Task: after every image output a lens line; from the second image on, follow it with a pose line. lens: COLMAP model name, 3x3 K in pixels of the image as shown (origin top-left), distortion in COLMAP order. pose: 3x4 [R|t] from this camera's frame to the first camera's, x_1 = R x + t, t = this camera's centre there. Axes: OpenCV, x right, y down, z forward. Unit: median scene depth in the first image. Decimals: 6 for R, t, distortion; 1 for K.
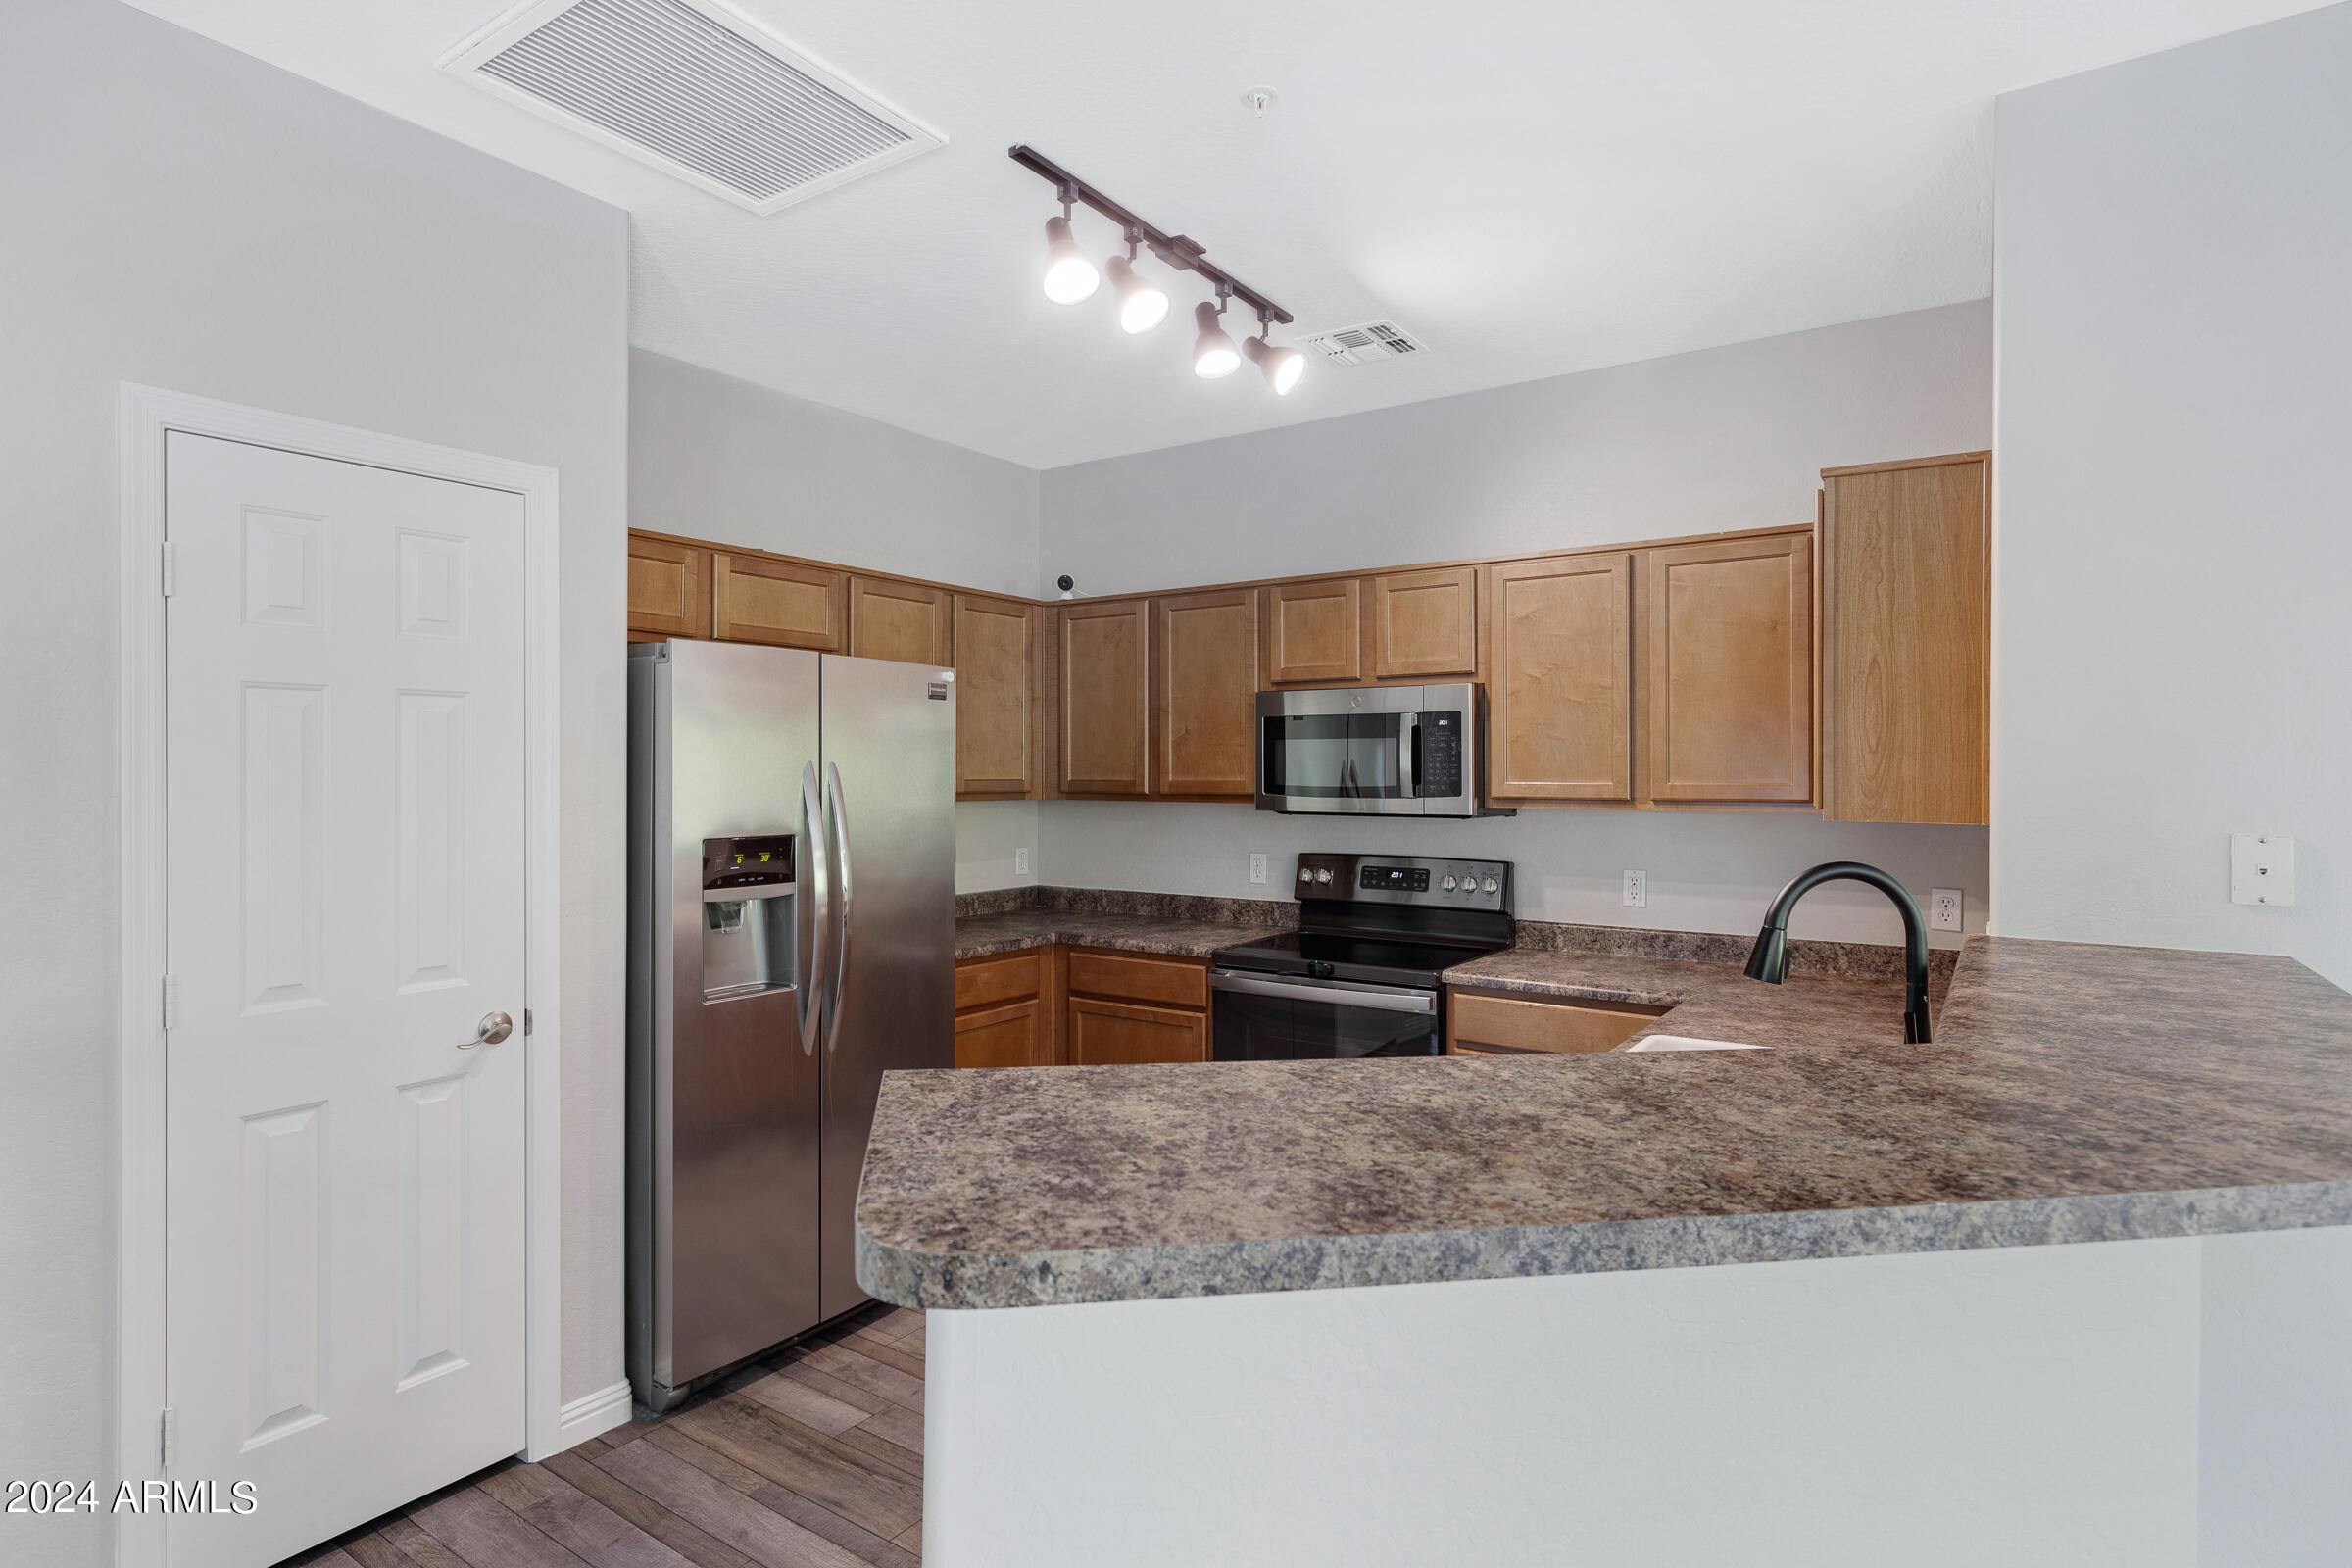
lens RADIAL K [[1195.3, 0, 1184.4], [0, 1195.3, 777.7], [0, 0, 1]] dist [0.016869, 0.000516]
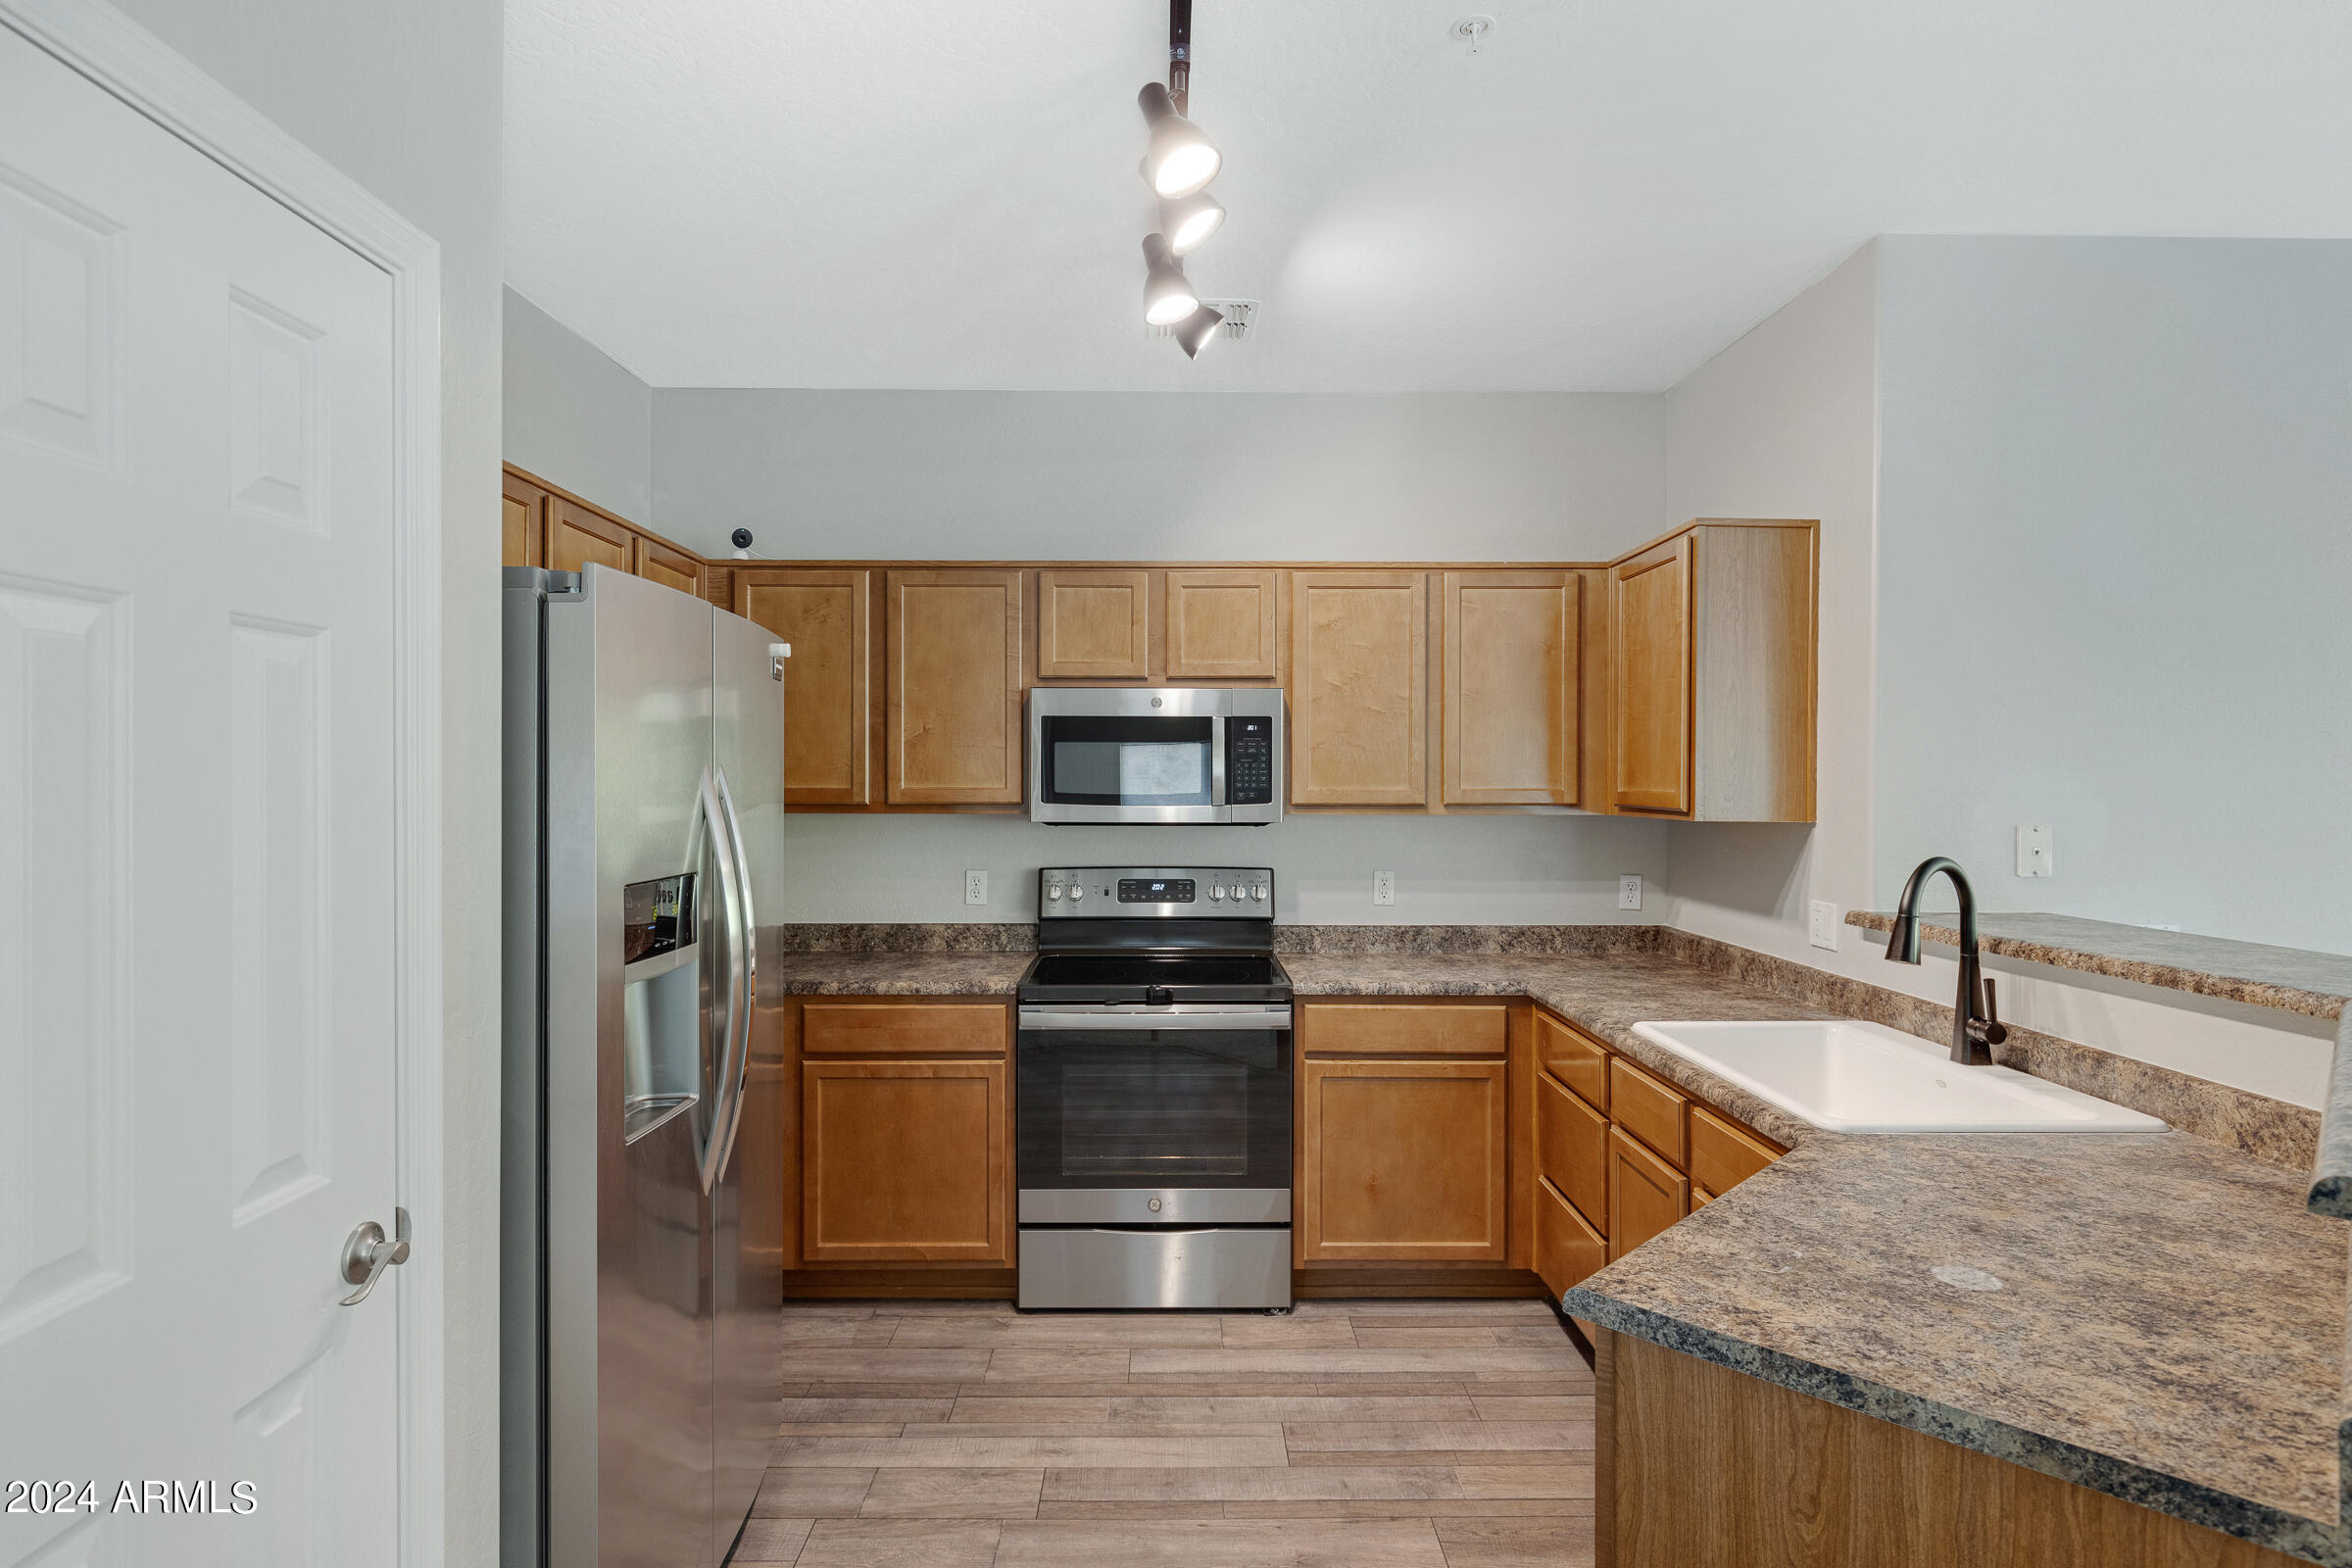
lens RADIAL K [[1195.3, 0, 1170.7], [0, 1195.3, 789.9], [0, 0, 1]] dist [0.016869, 0.000516]
pose [[0.828340, -0.005071, 0.560203, -0.364081], [0.001573, 0.999976, 0.006726, -0.002133], [-0.560223, -0.004690, 0.828328, 0.220648]]
